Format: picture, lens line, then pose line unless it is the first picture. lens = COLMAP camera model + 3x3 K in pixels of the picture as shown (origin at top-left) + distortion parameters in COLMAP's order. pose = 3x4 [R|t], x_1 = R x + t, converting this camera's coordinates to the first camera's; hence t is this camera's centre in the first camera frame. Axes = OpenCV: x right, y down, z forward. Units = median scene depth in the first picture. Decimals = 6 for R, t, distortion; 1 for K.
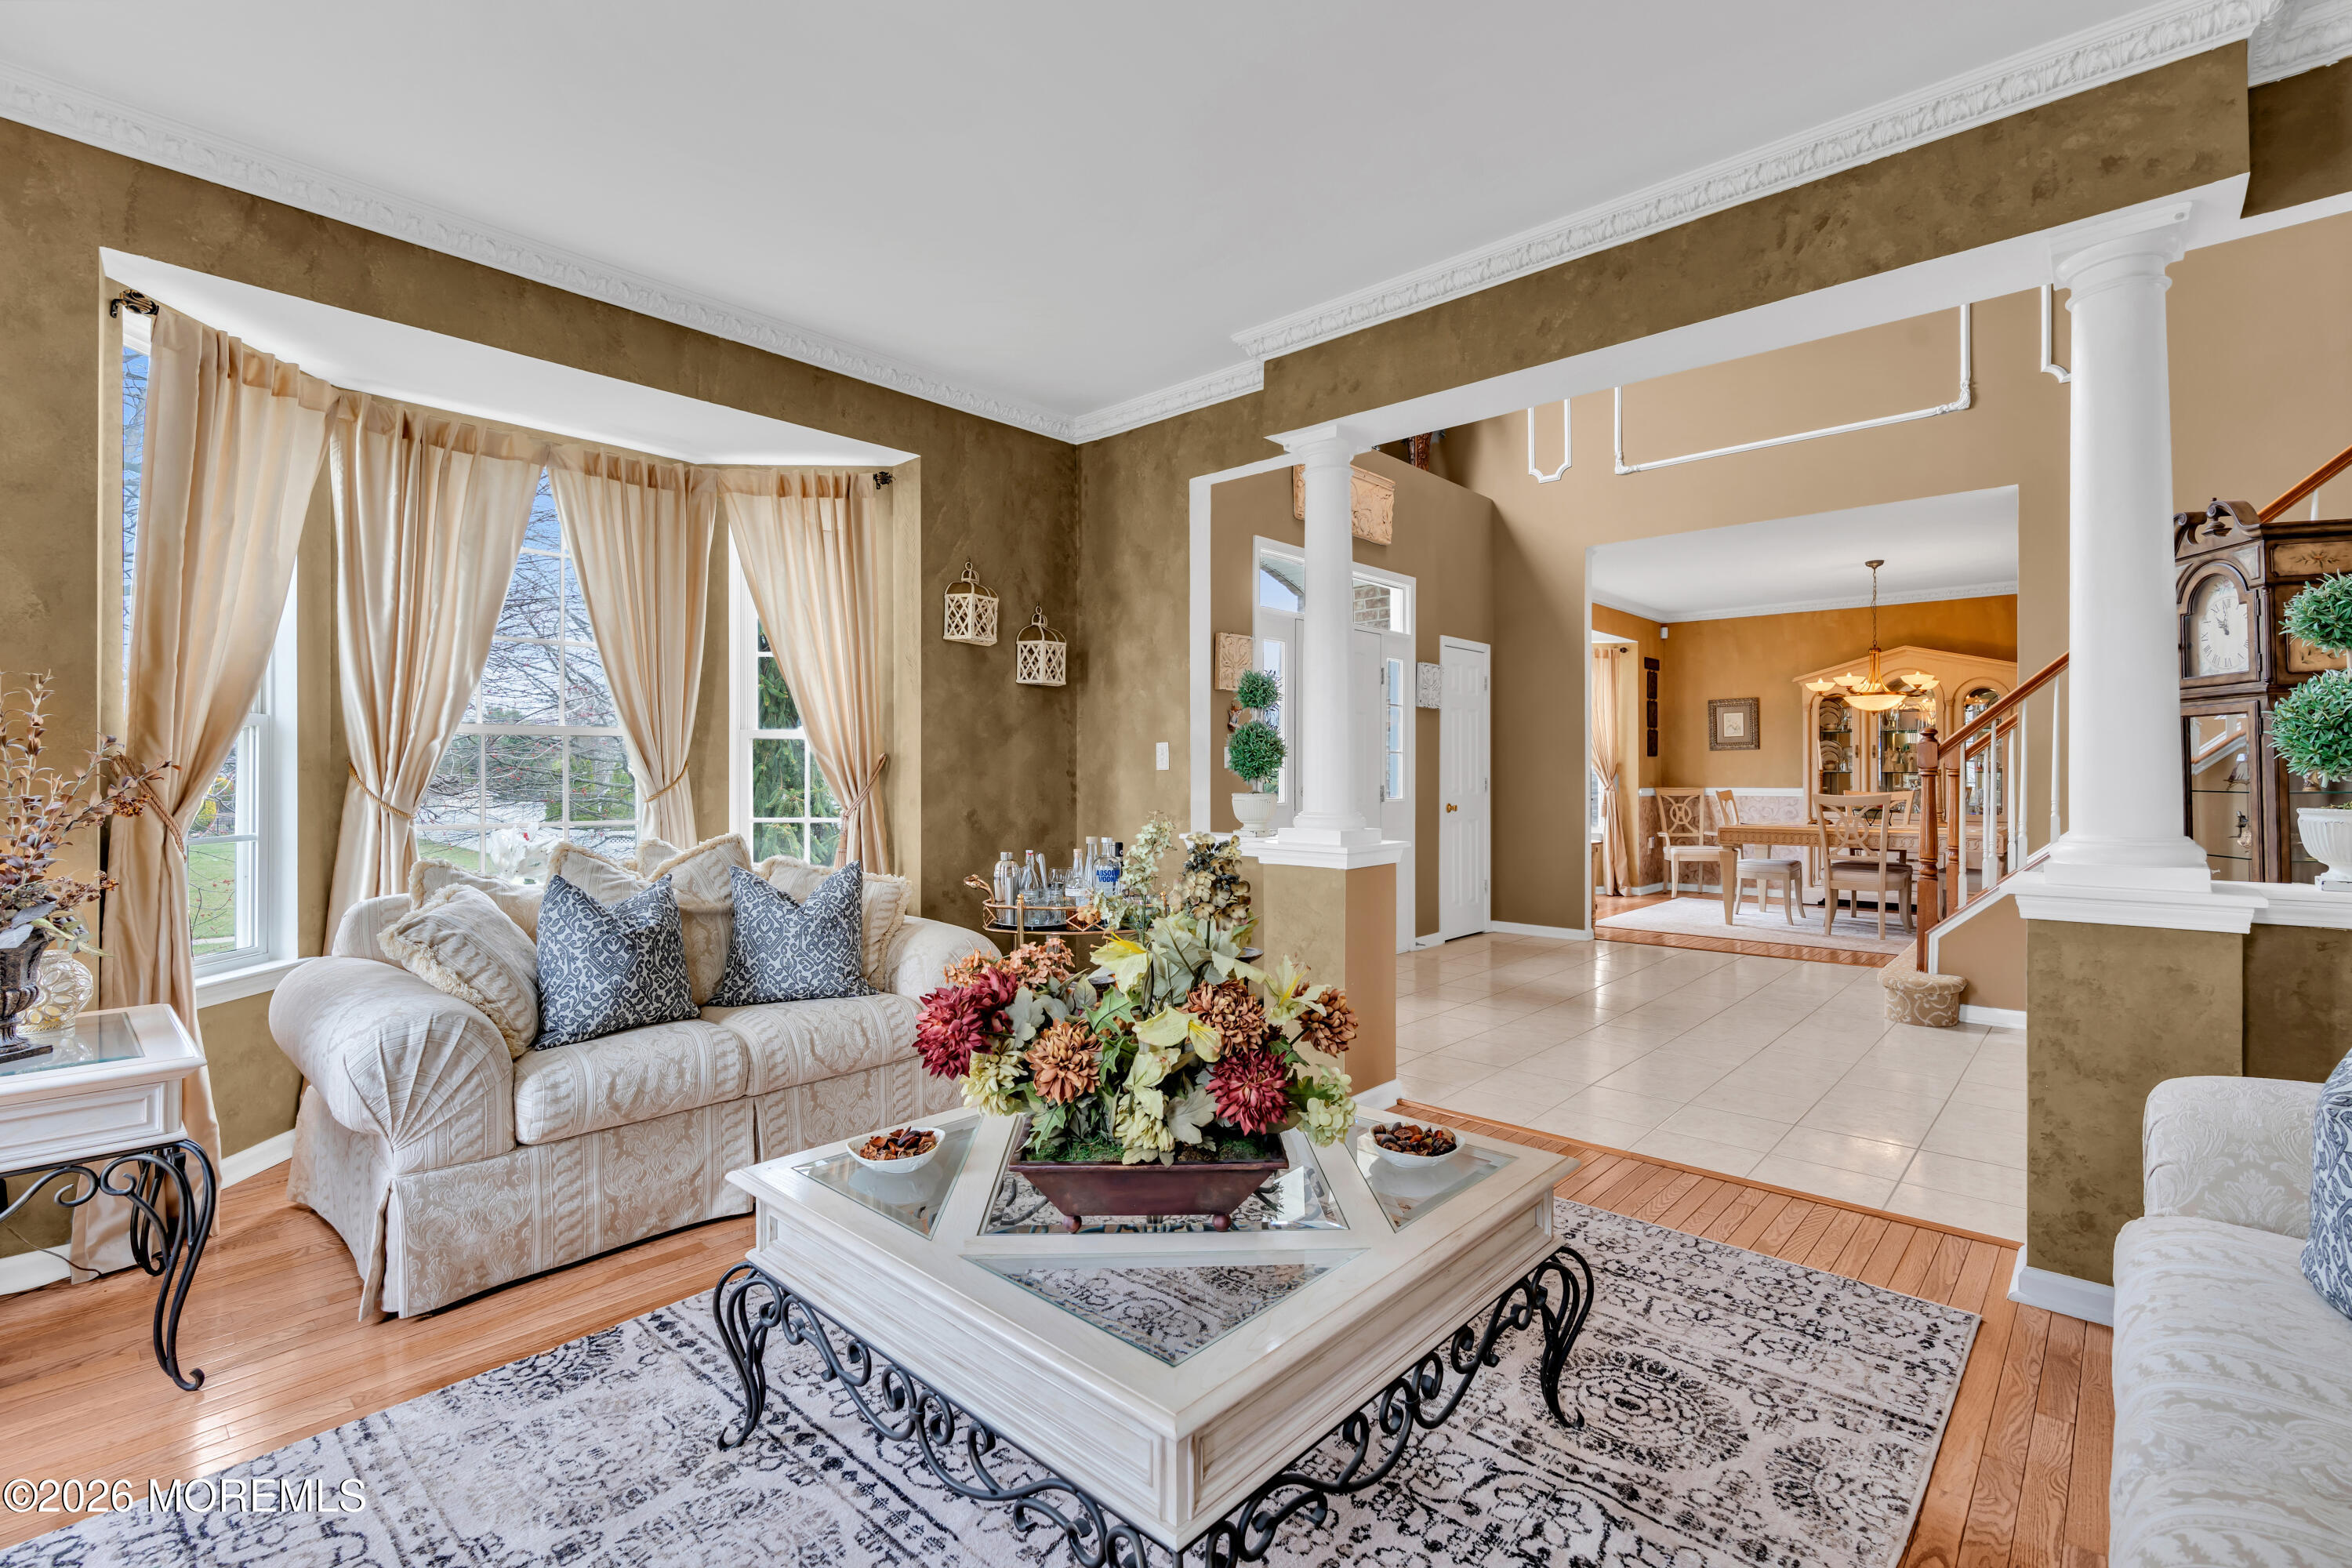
lens RADIAL K [[1052.1, 0, 1181.6], [0, 1052.1, 765.8], [0, 0, 1]] dist [-0.009468, 0.000738]
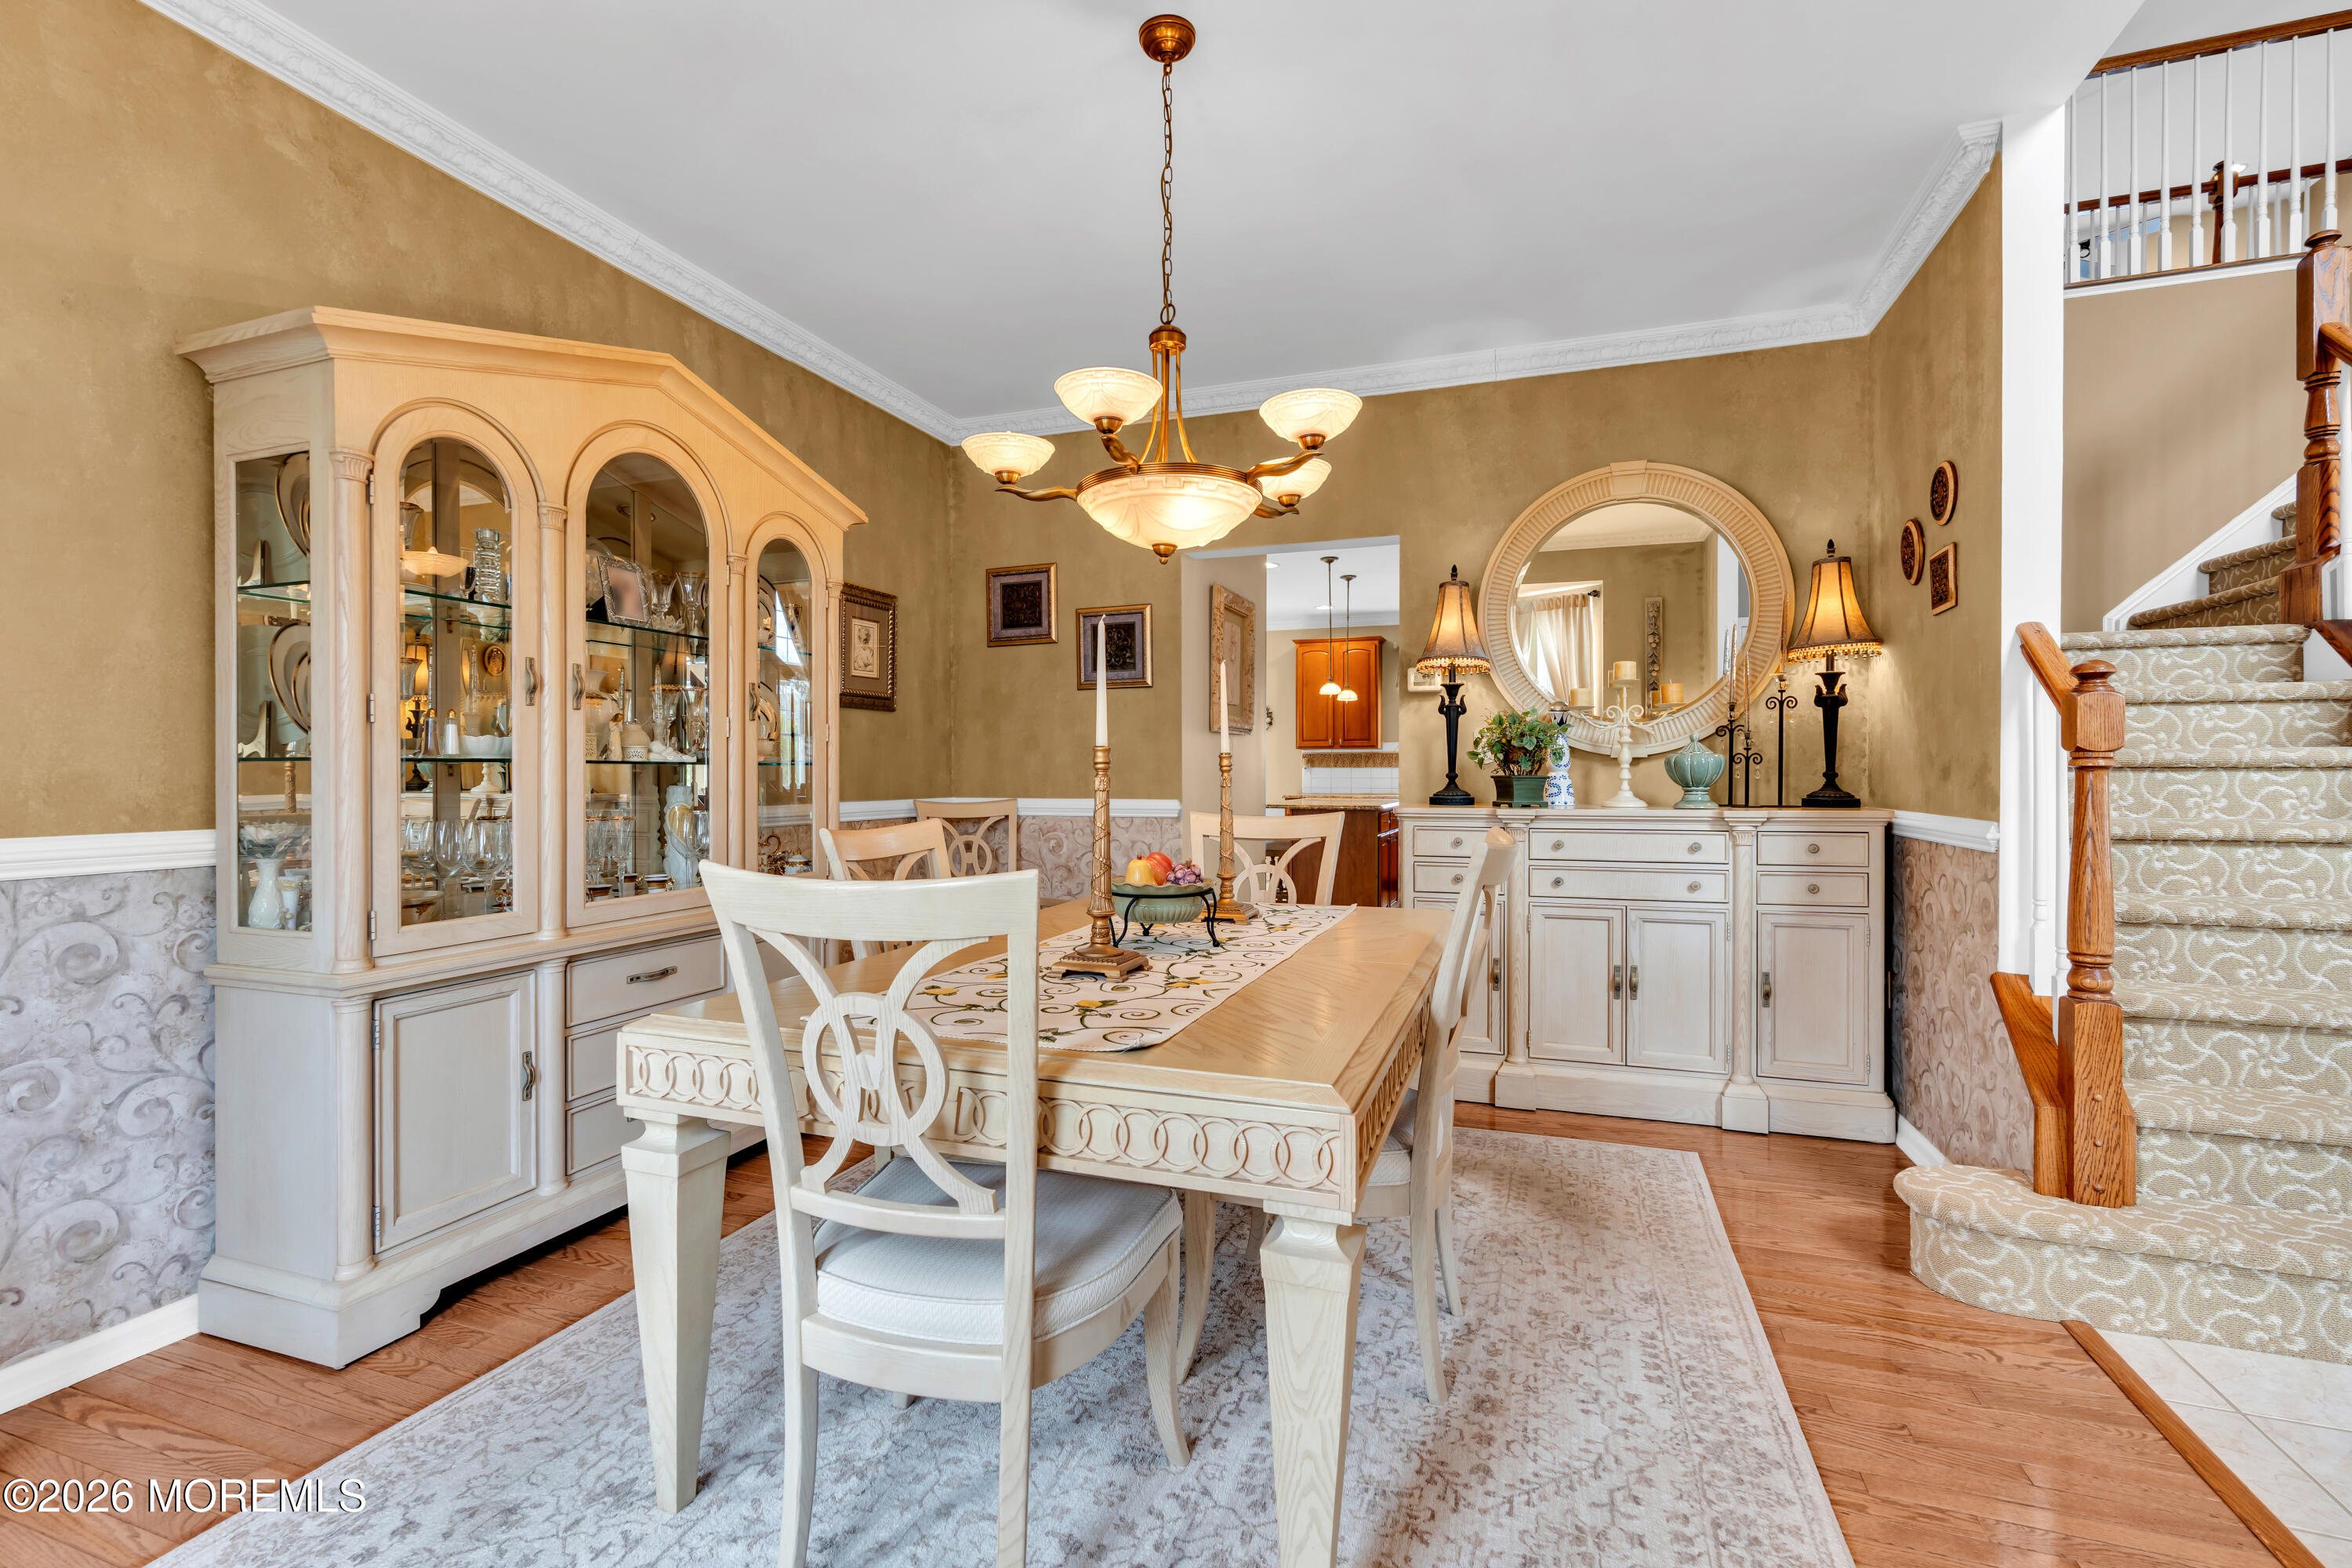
lens RADIAL K [[1052.1, 0, 1152.5], [0, 1052.1, 786.9], [0, 0, 1]] dist [-0.009468, 0.000738]
pose [[-0.383034, -0.006197, 0.923714, 0.368581], [0.000404, 0.999976, 0.006876, 0.012697], [-0.923734, 0.003007, -0.383022, 1.047161]]
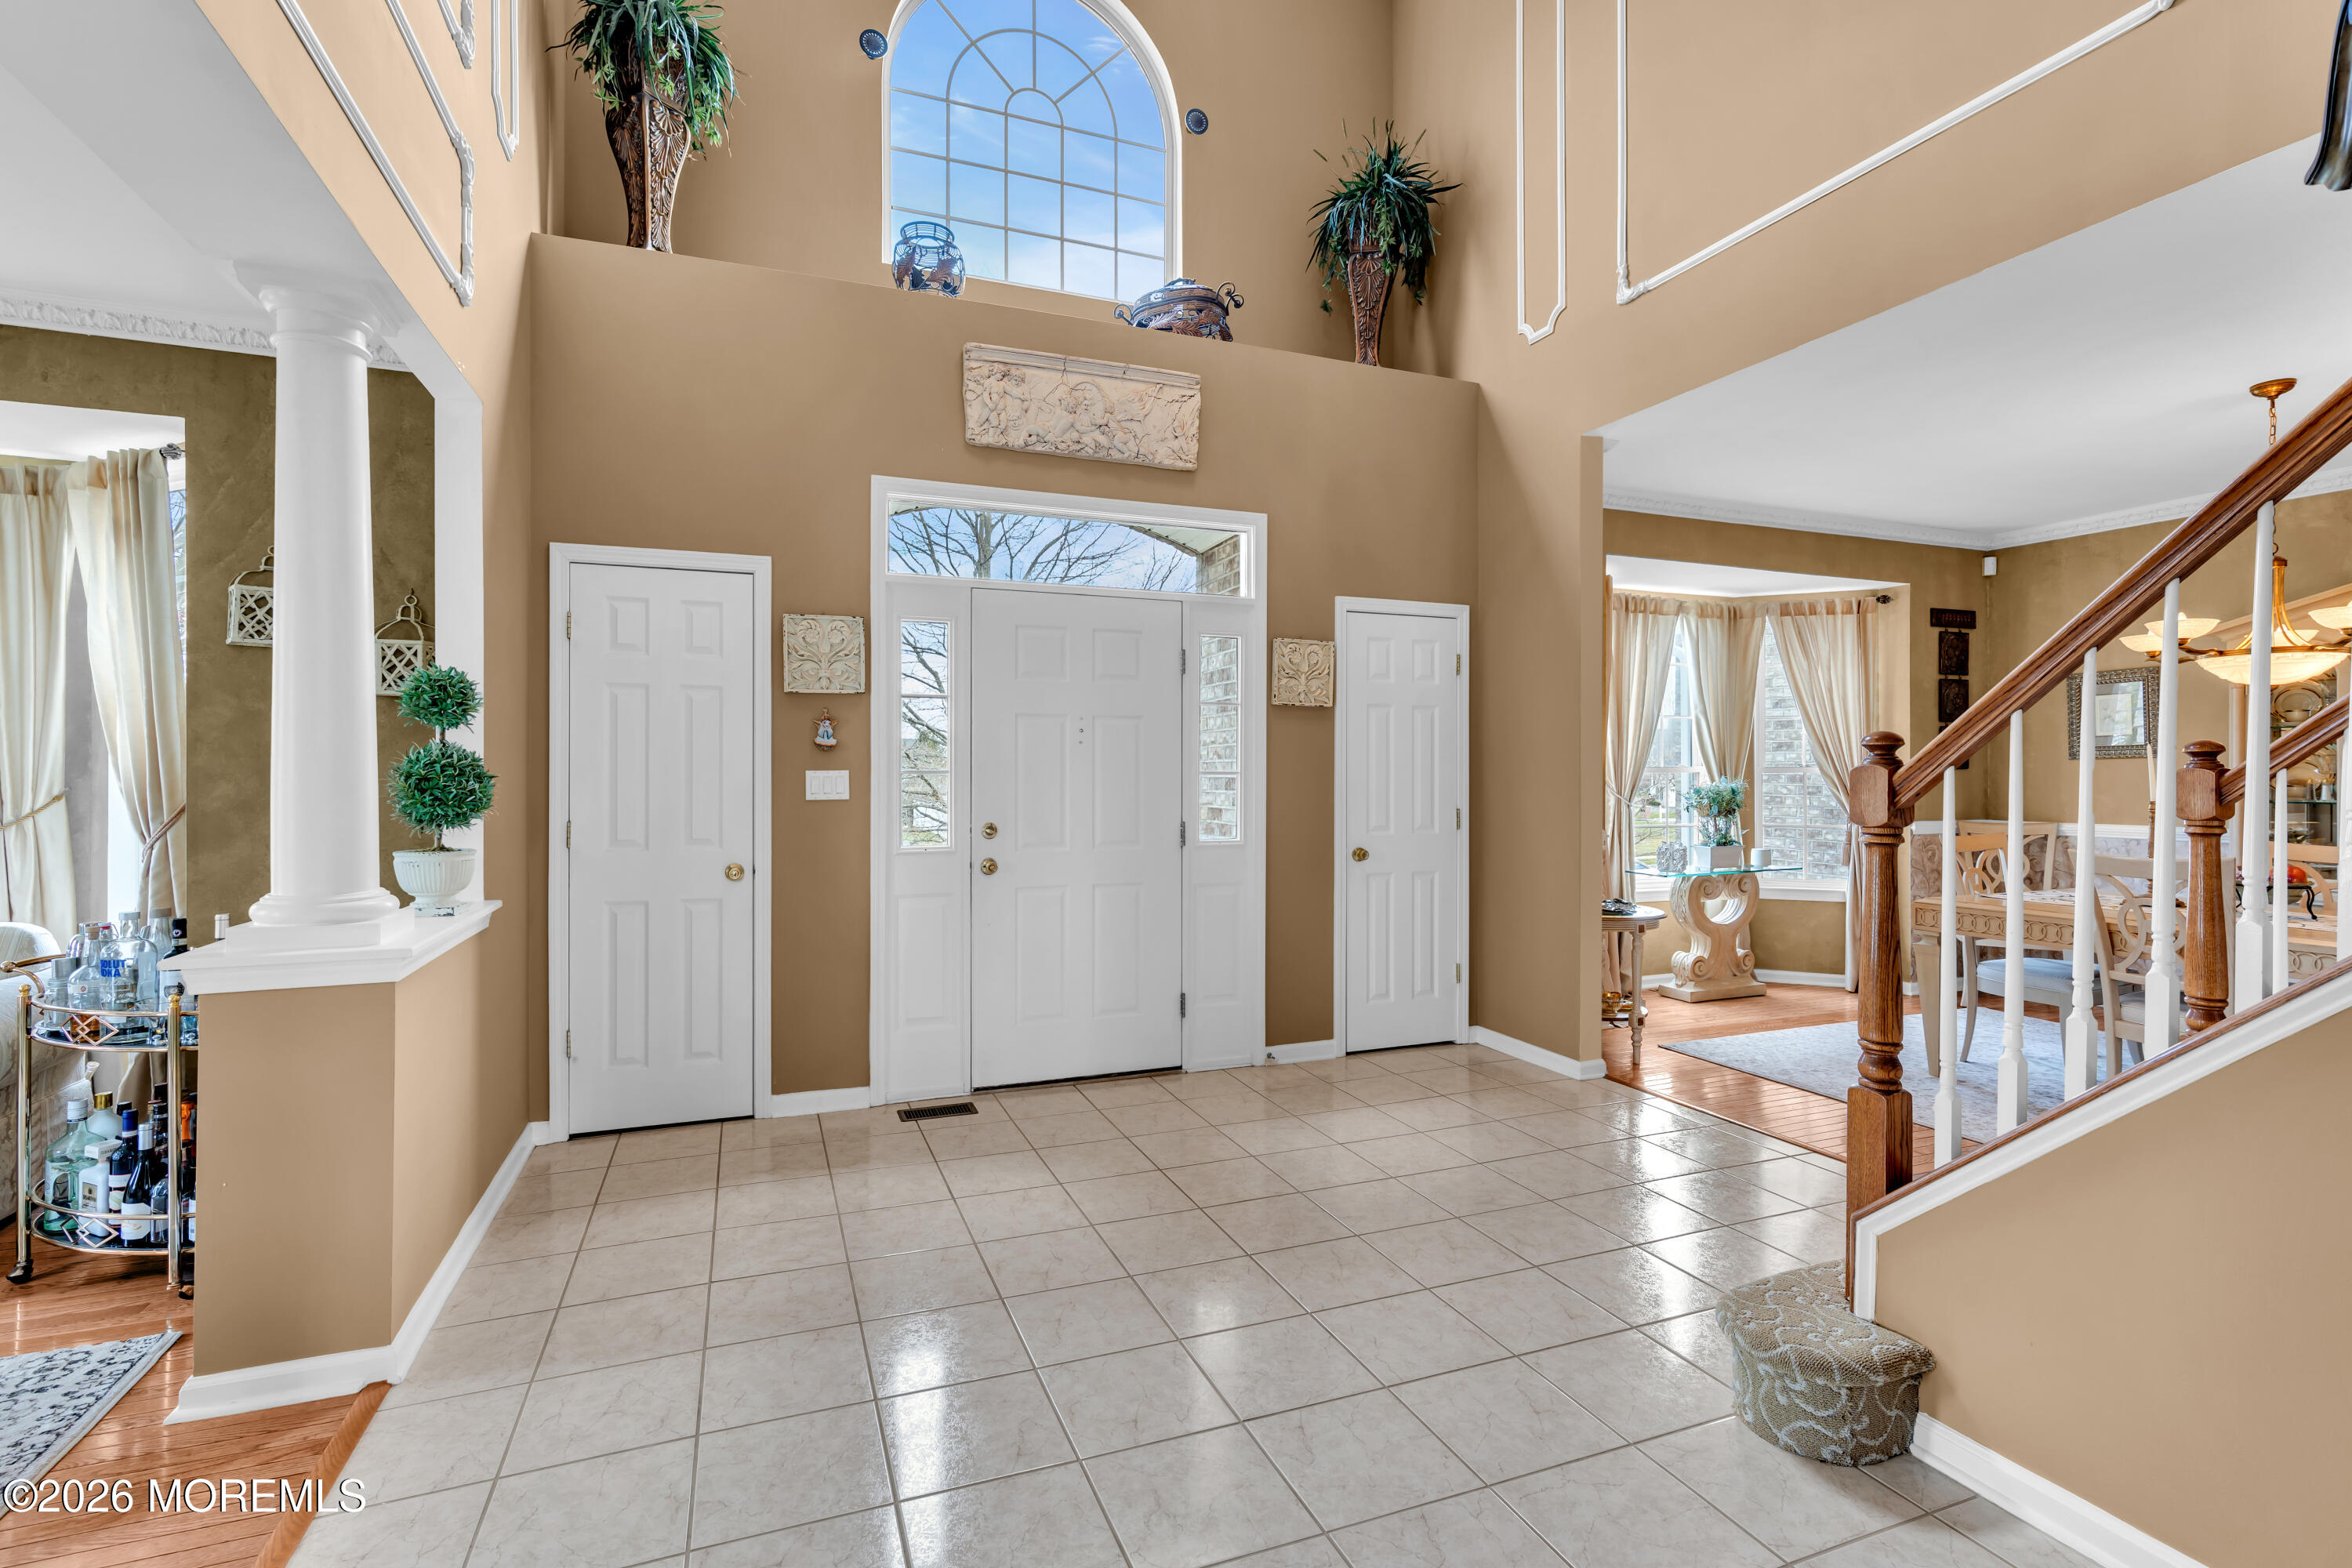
lens RADIAL K [[1073.4, 0, 1172.1], [0, 1073.4, 771.3], [0, 0, 1]] dist [-0.000627, 0.002079]
pose [[0.897058, 0.000364, -0.441912, 0.392859], [0.000717, 0.999997, 0.002280, -0.012502], [0.441911, -0.002362, 0.897056, 0.293825]]
